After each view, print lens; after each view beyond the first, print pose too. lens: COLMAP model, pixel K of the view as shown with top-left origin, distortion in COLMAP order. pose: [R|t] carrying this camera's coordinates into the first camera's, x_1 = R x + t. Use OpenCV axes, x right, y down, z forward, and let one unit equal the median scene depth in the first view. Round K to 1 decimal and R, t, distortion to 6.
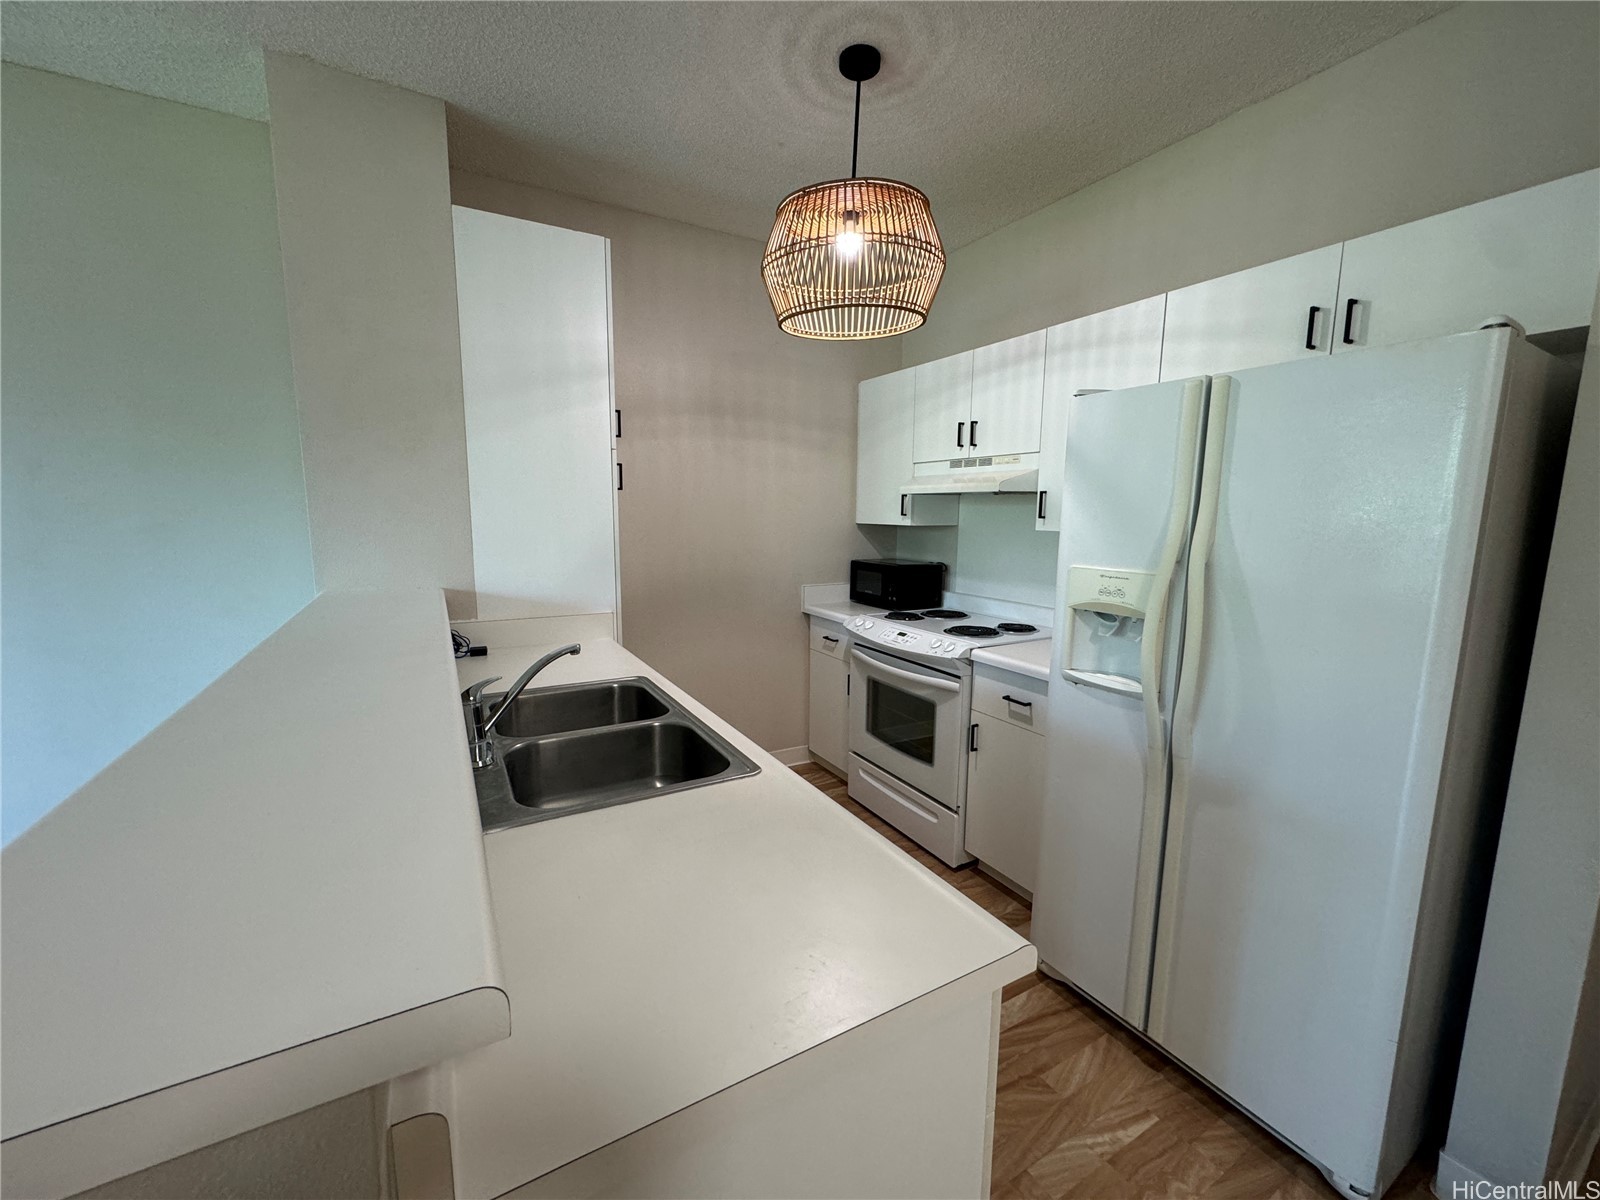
lens RADIAL K [[636.5, 0, 800.0], [0, 636.5, 600.0], [0, 0, 1]] dist [0.001901, 0.000156]
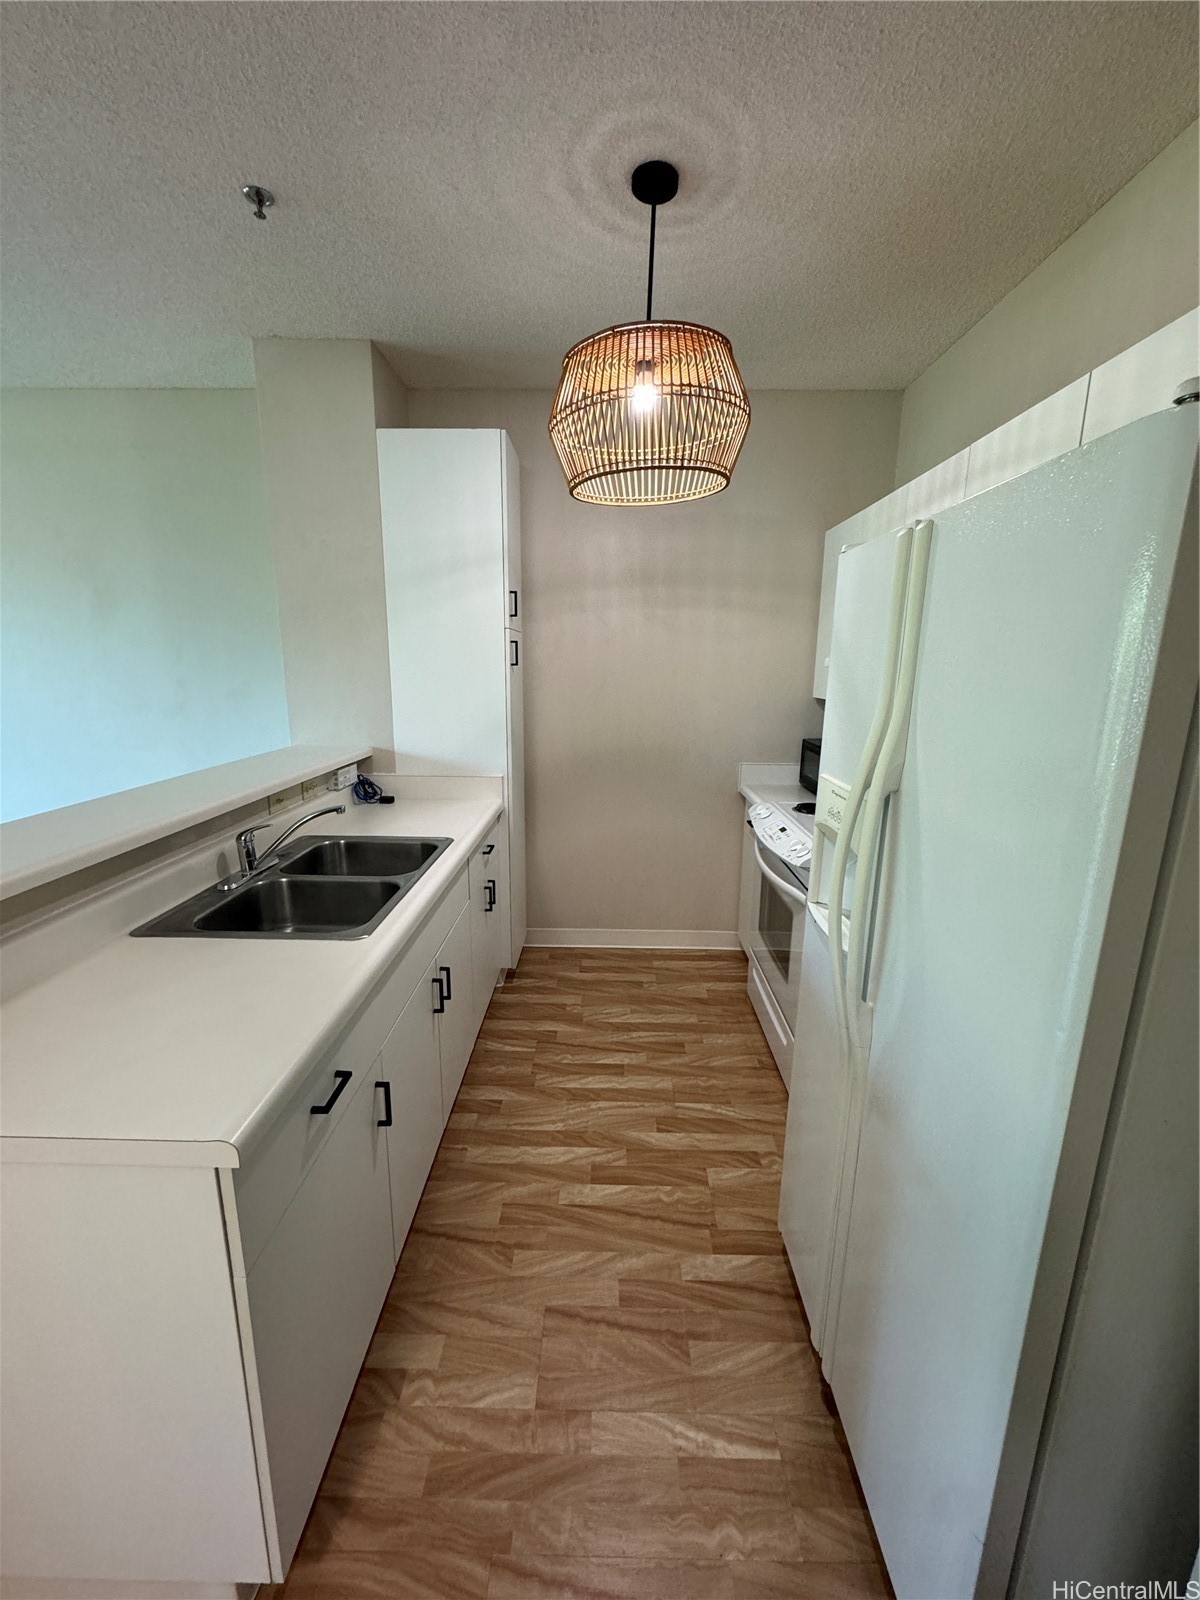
lens RADIAL K [[636.5, 0, 600.0], [0, 636.5, 800.0], [0, 0, 1]] dist [0.001901, 0.000156]
pose [[0.859973, 0.106909, -0.499016, 0.557223], [-0.073107, 0.993534, 0.086866, -0.066812], [0.505076, -0.038220, 0.862228, 0.170454]]
